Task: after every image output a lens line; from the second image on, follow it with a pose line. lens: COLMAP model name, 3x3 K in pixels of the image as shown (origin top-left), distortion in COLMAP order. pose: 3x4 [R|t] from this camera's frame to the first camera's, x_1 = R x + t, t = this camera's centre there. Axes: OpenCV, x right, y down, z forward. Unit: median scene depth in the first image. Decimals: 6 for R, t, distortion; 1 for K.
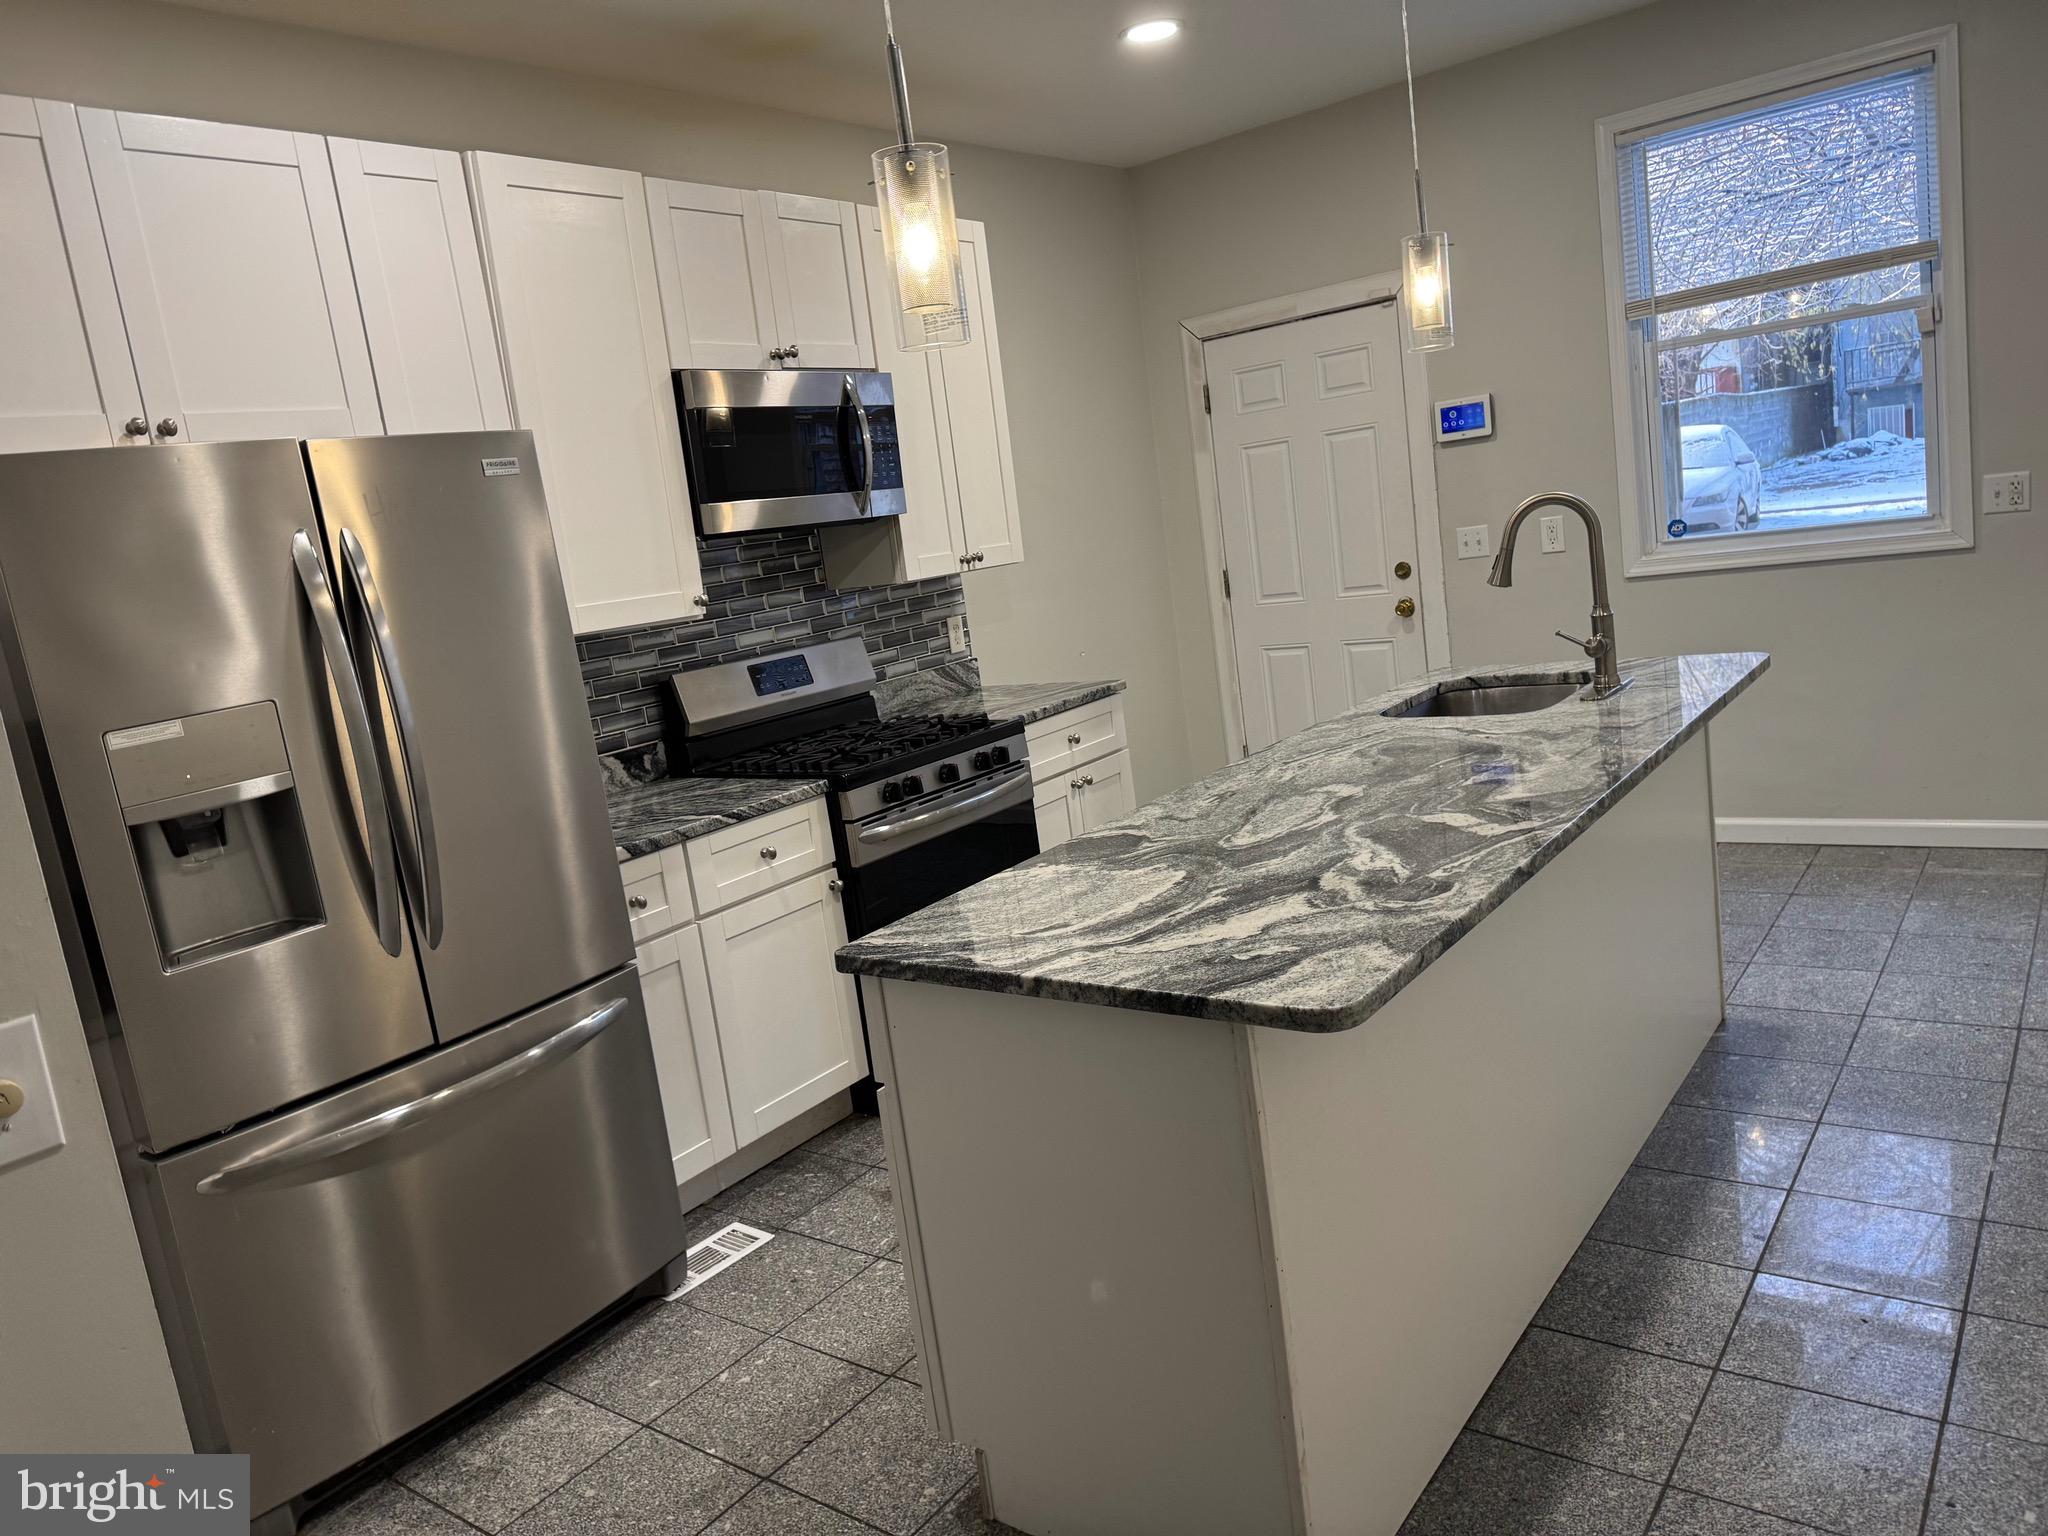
lens RADIAL K [[1449.7, 0, 1003.2], [0, 1449.7, 765.8], [0, 0, 1]] dist [0.065154, -0.084695]
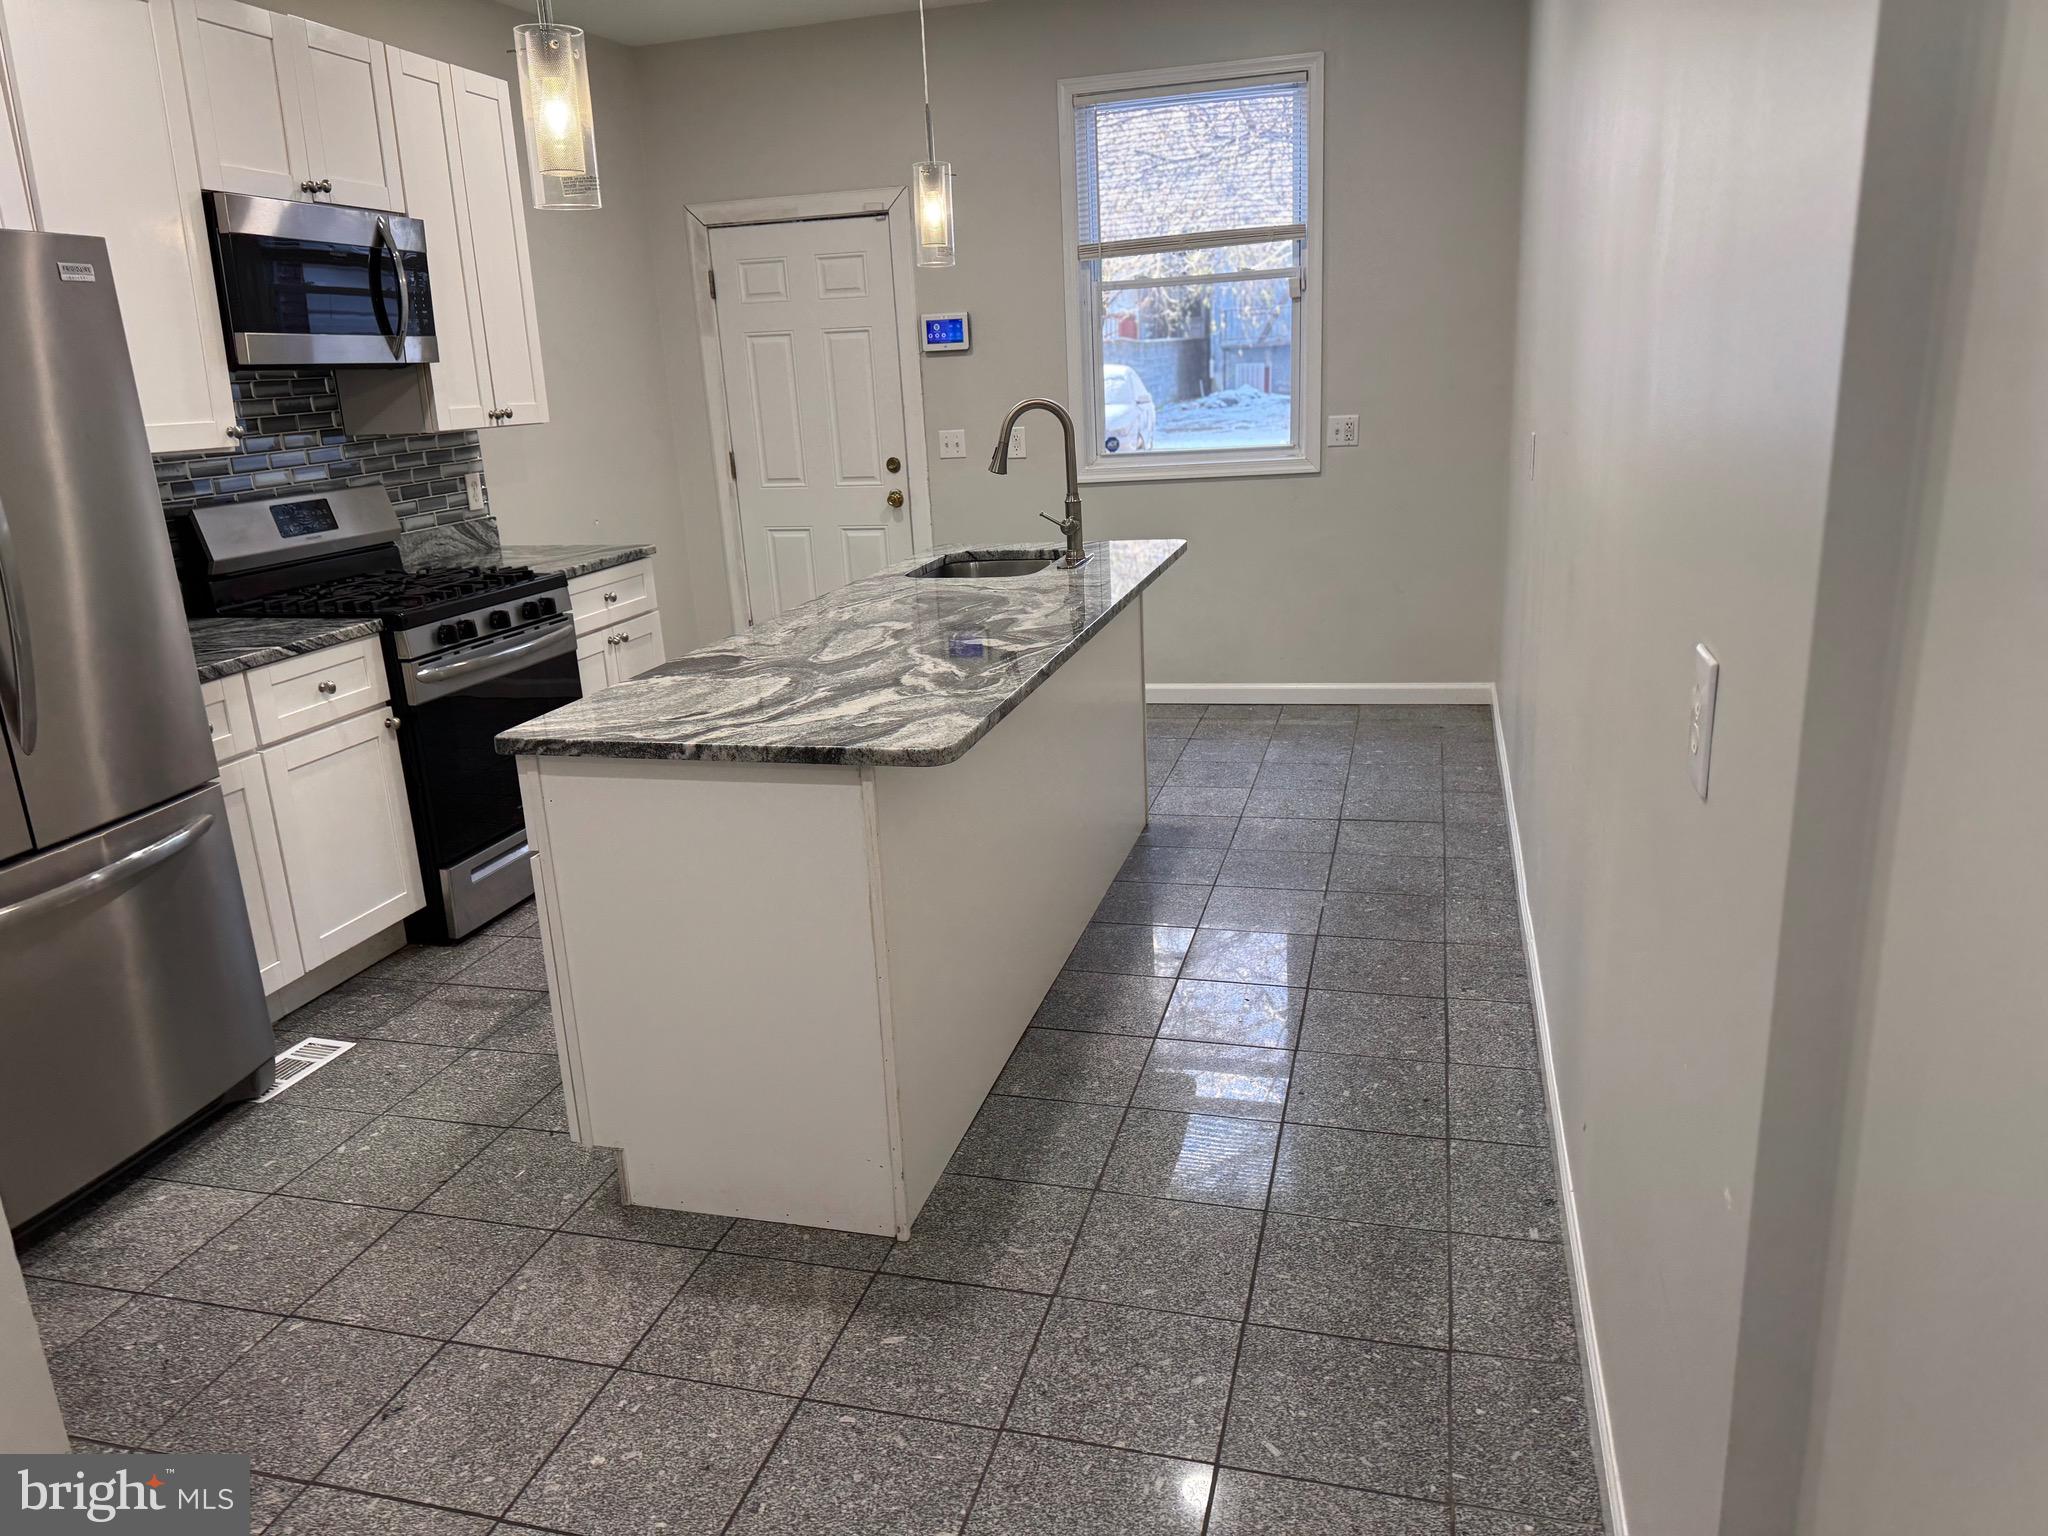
lens RADIAL K [[1449.7, 0, 1019.9], [0, 1449.7, 779.6], [0, 0, 1]] dist [0.065154, -0.084695]
pose [[0.923405, -0.014541, 0.383551, -0.107437], [-0.013653, 0.997405, 0.070684, 0.045027], [-0.383584, -0.070507, 0.920811, -0.139026]]
